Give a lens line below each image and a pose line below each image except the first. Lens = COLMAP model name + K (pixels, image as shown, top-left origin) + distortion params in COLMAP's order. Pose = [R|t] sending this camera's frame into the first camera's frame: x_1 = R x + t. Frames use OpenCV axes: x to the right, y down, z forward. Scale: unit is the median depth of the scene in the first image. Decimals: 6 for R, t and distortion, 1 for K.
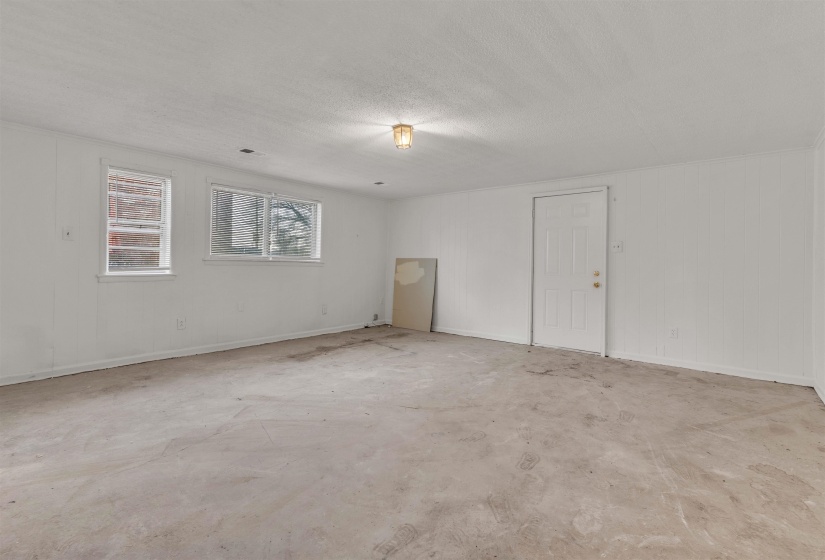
lens RADIAL K [[427.4, 0, 414.8], [0, 427.4, 268.2], [0, 0, 1]] dist [-0.006087, 0.000858]
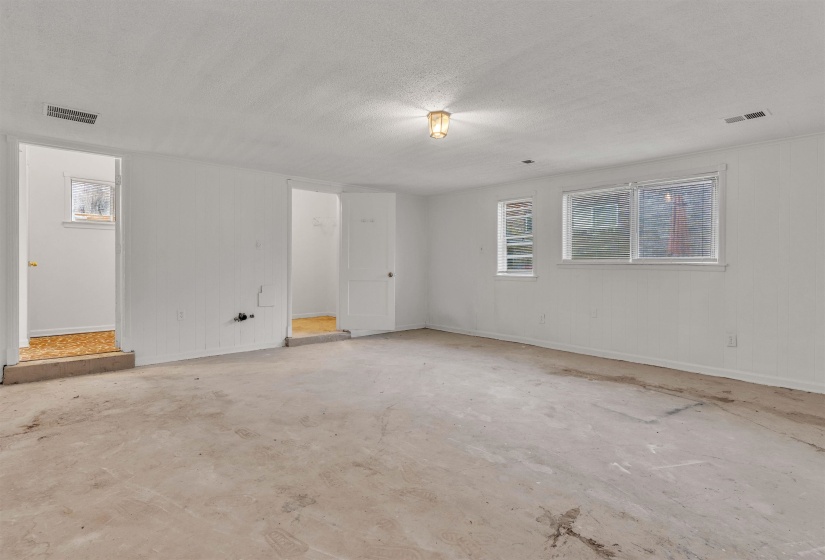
lens RADIAL K [[427.4, 0, 414.8], [0, 427.4, 268.2], [0, 0, 1]] dist [-0.006087, 0.000858]
pose [[-0.198590, -0.003920, -0.980075, 1.142920], [-0.017224, 0.999852, -0.000510, -0.006666], [0.979931, 0.016779, -0.198628, 1.450107]]
